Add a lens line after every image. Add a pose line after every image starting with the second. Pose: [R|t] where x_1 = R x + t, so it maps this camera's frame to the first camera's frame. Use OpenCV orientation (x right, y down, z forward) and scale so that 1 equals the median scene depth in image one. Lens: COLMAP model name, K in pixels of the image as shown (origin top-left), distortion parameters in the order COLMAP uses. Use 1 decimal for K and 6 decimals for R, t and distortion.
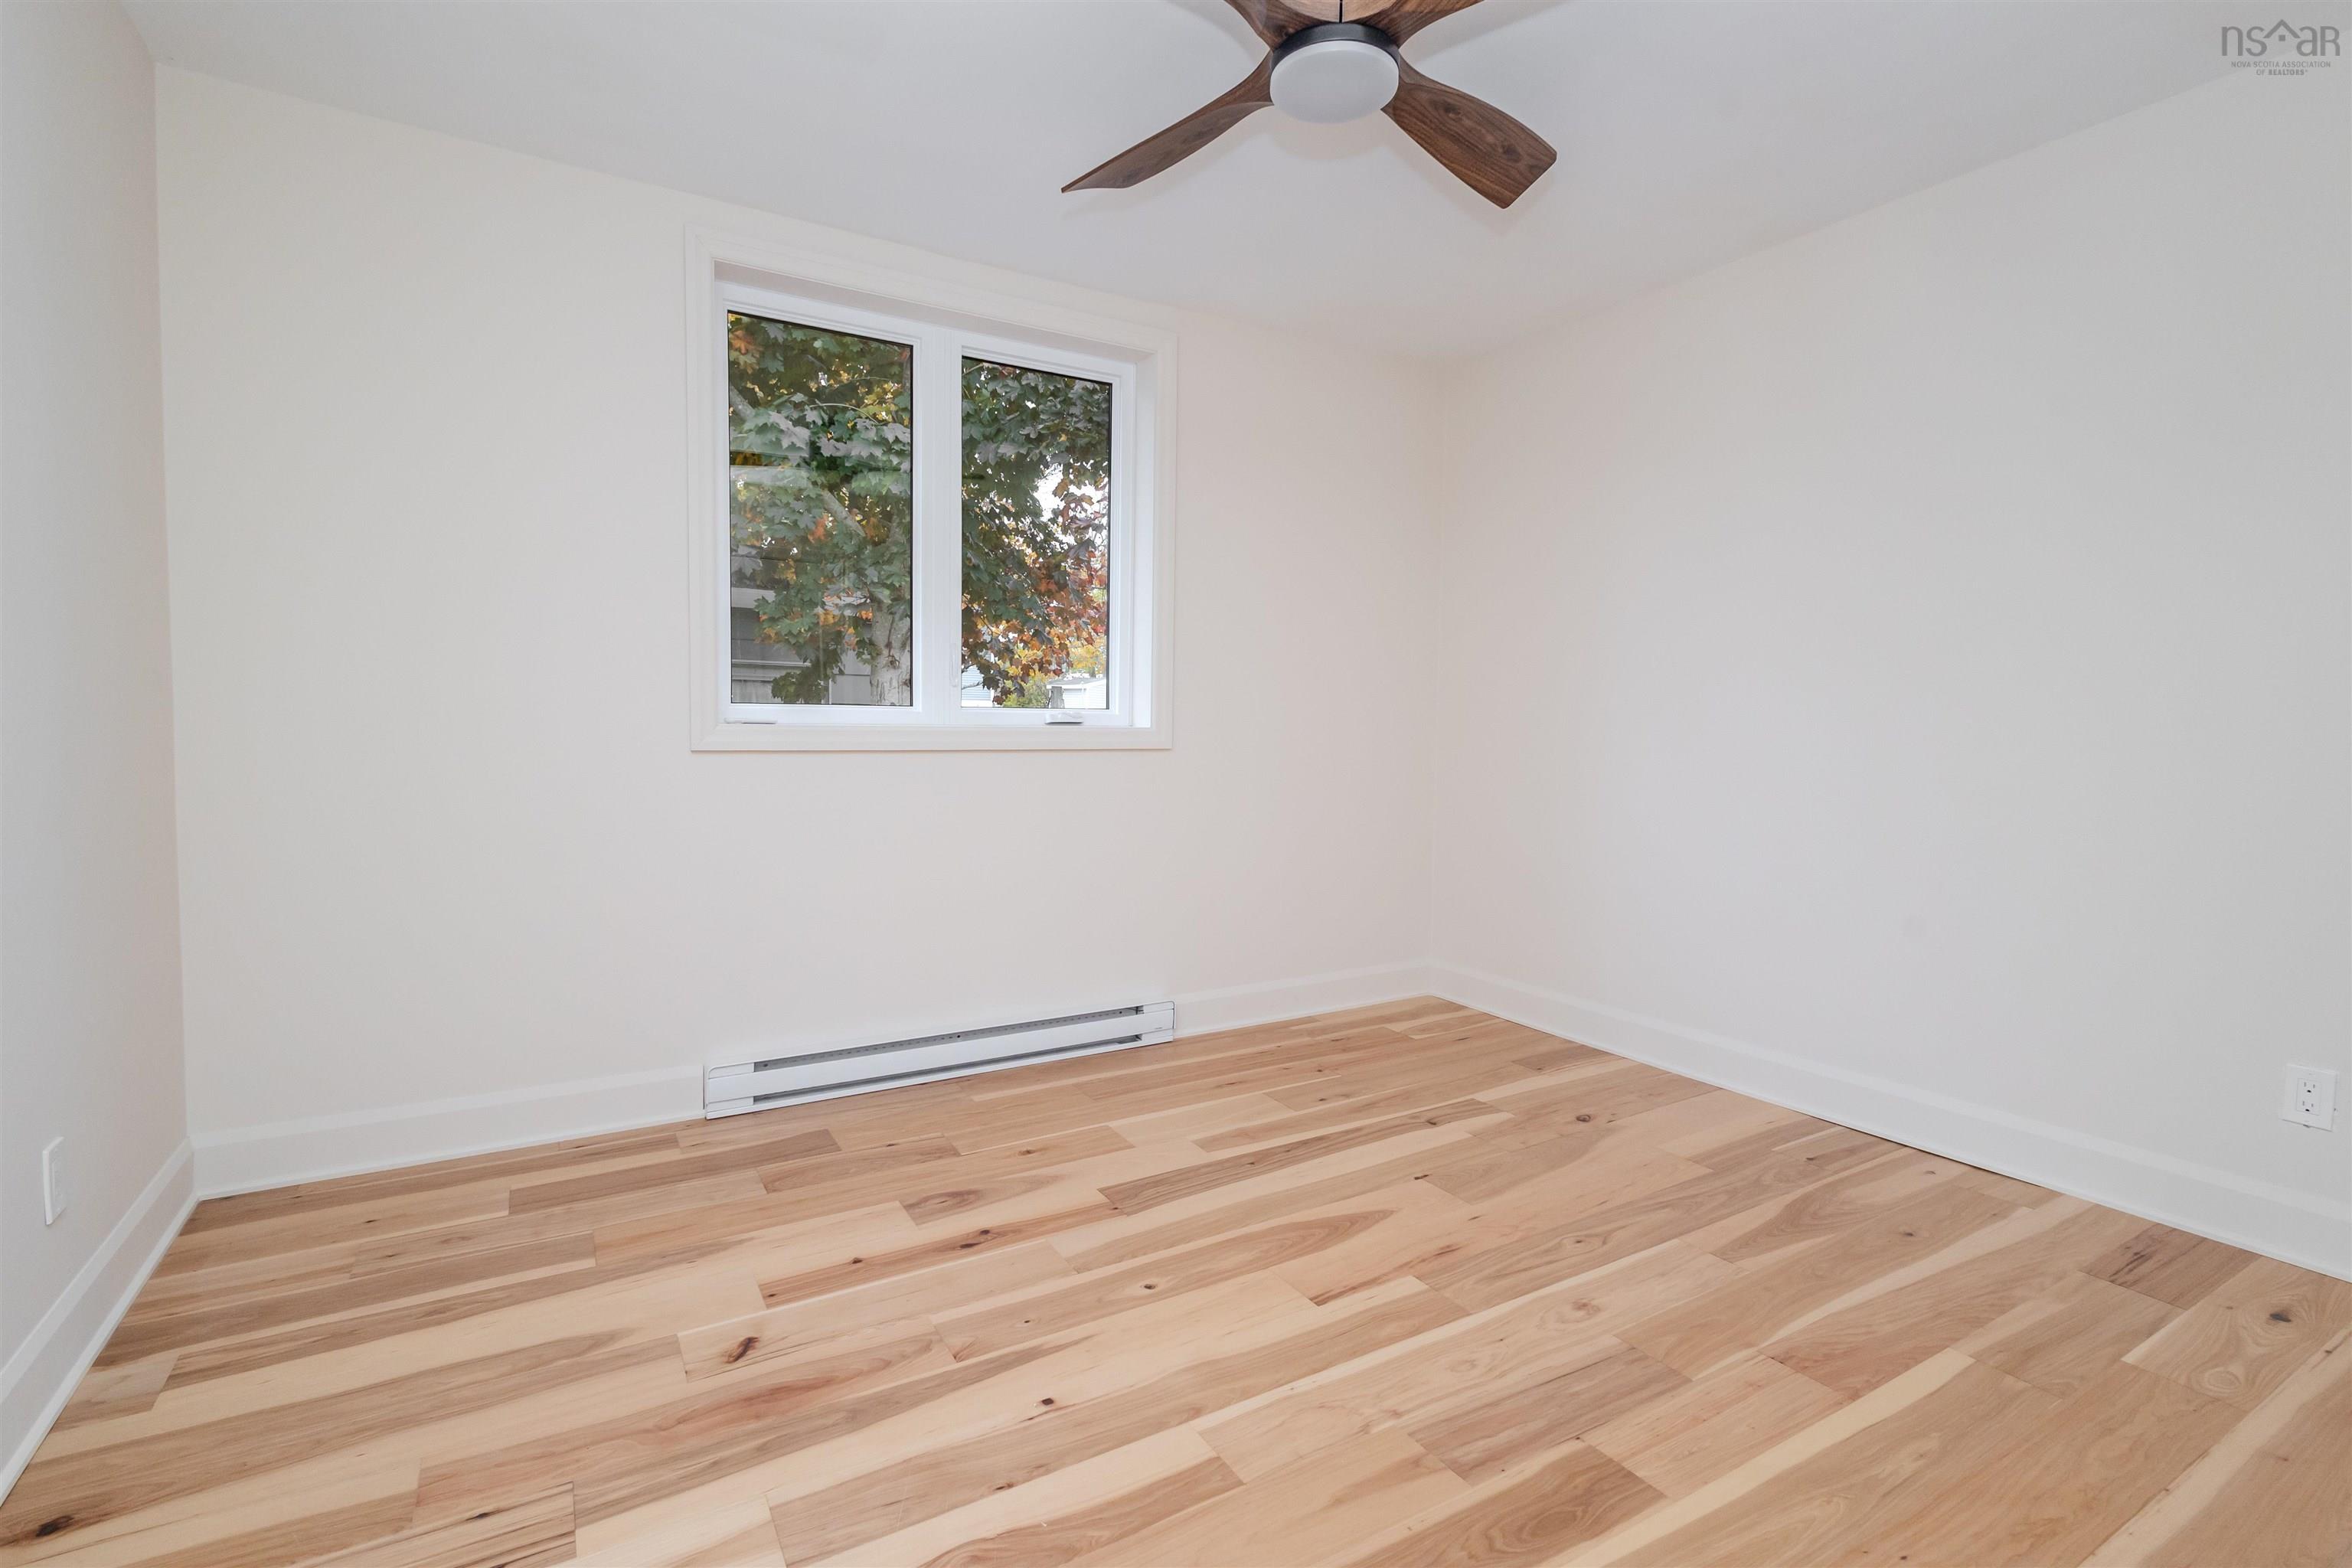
lens RADIAL K [[1111.9, 0, 1179.9], [0, 1111.9, 763.7], [0, 0, 1]] dist [0.000267, -0.000700]
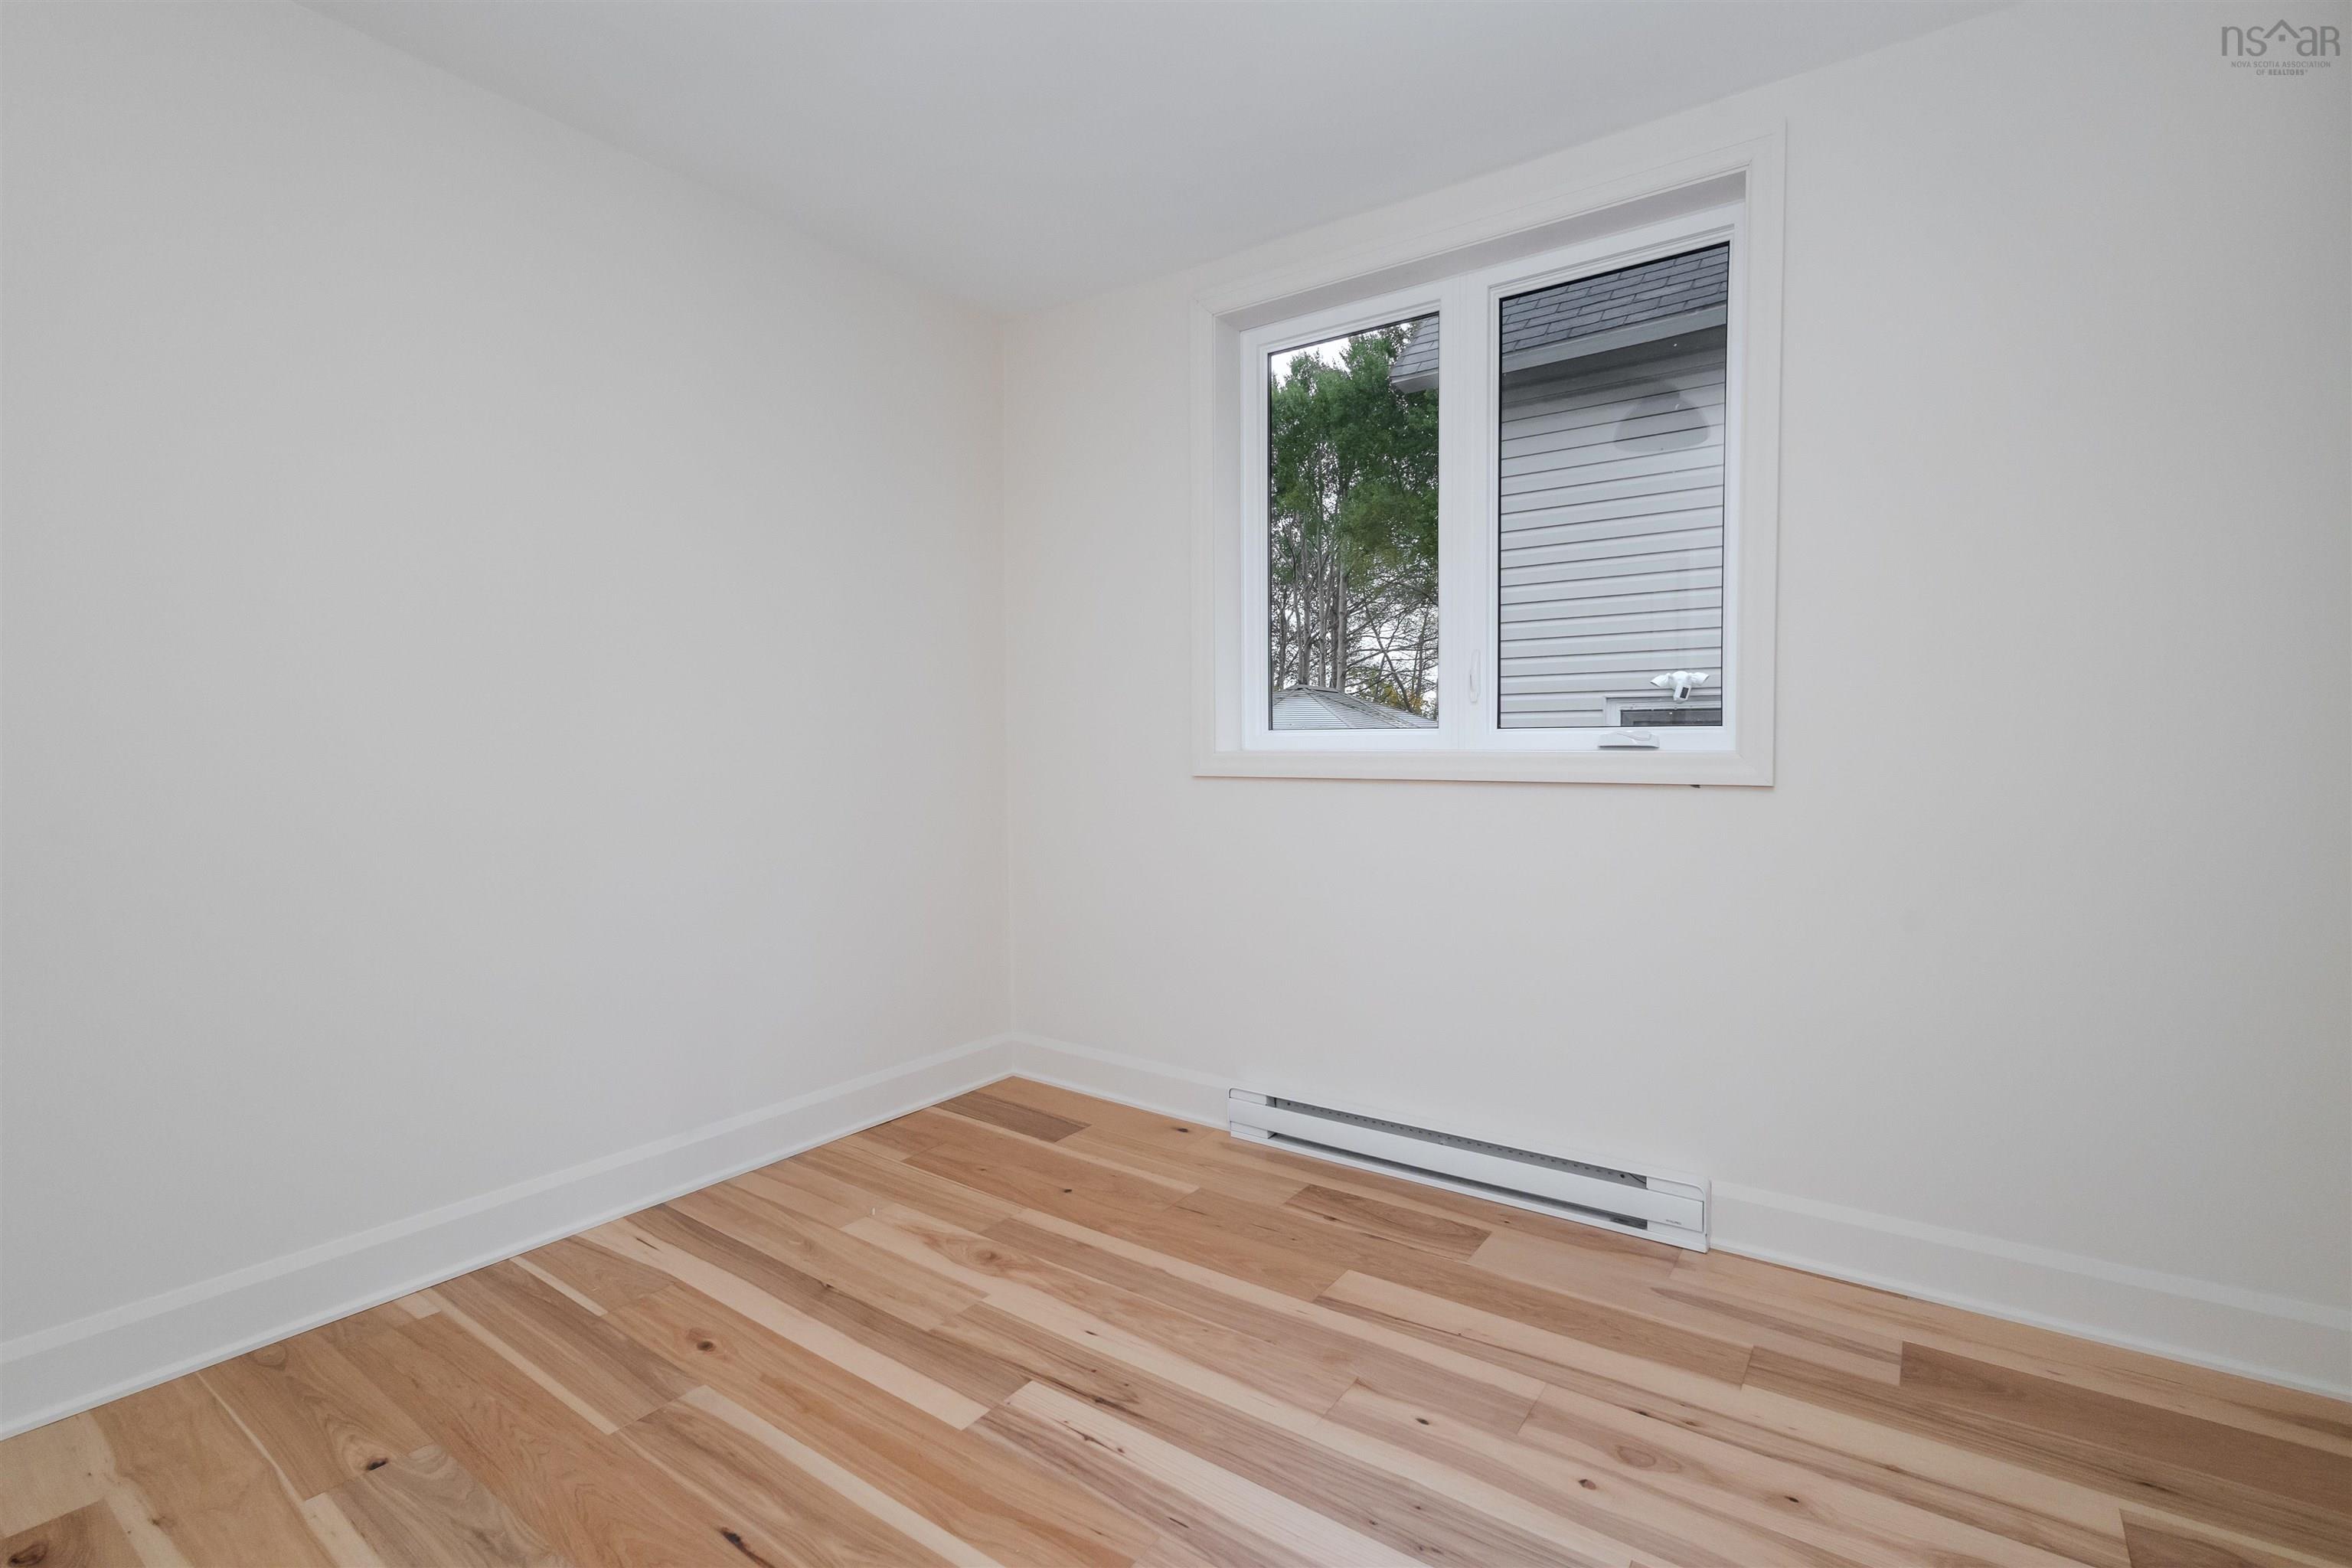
lens RADIAL K [[1111.9, 0, 1179.9], [0, 1111.9, 763.7], [0, 0, 1]] dist [0.000267, -0.000700]
pose [[0.449868, 0.003683, -0.893088, 0.439038], [-0.033360, 0.999363, -0.012683, -0.008845], [0.892472, 0.035499, 0.449704, 0.462968]]
